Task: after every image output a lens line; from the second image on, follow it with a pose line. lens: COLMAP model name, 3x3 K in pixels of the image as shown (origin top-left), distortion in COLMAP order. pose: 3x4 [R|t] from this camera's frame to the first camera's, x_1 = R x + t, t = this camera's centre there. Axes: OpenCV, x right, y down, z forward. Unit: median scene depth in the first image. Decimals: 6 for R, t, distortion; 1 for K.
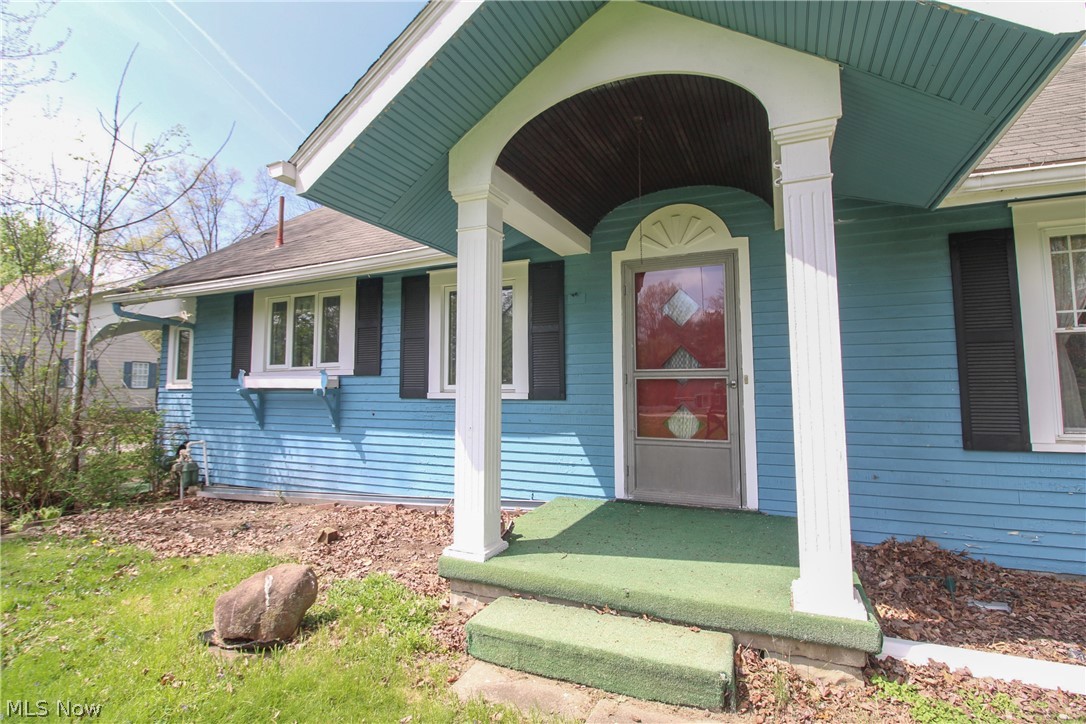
lens RADIAL K [[520.8, 0, 547.1], [0, 520.8, 347.5], [0, 0, 1]] dist [-0.001539, -0.001126]
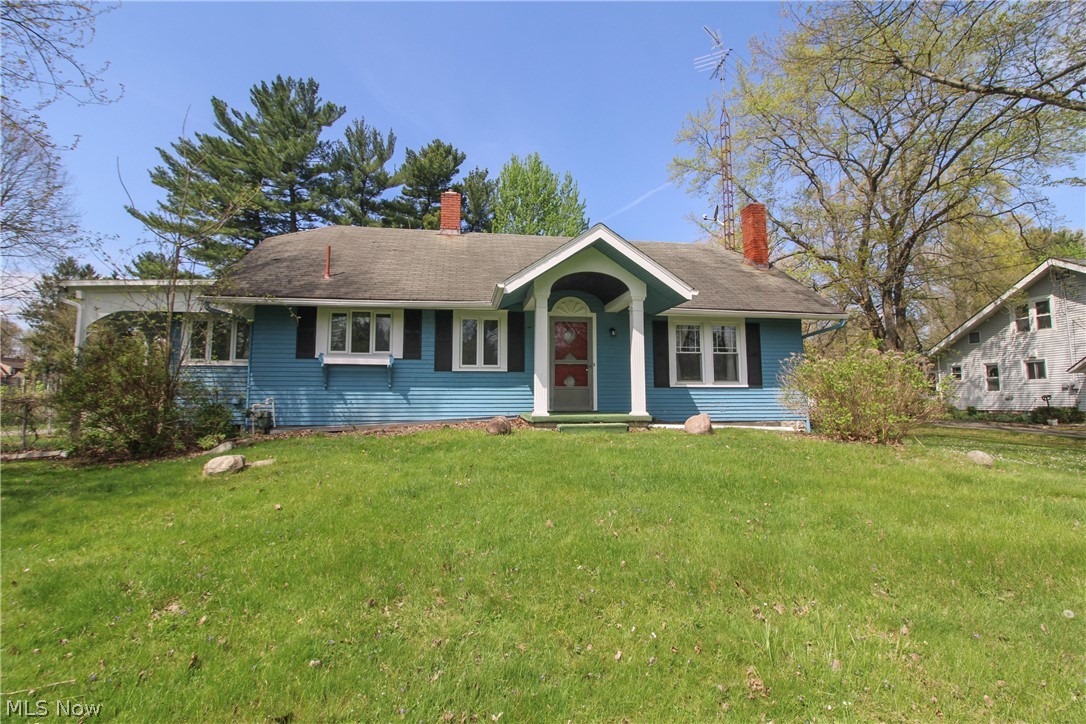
lens RADIAL K [[520.8, 0, 547.1], [0, 520.8, 347.5], [0, 0, 1]] dist [-0.001539, -0.001126]
pose [[0.842039, 0.054444, 0.536662, -0.957827], [-0.045008, 0.998515, -0.030681, 0.047956], [-0.537536, 0.001681, 0.843239, -0.870618]]
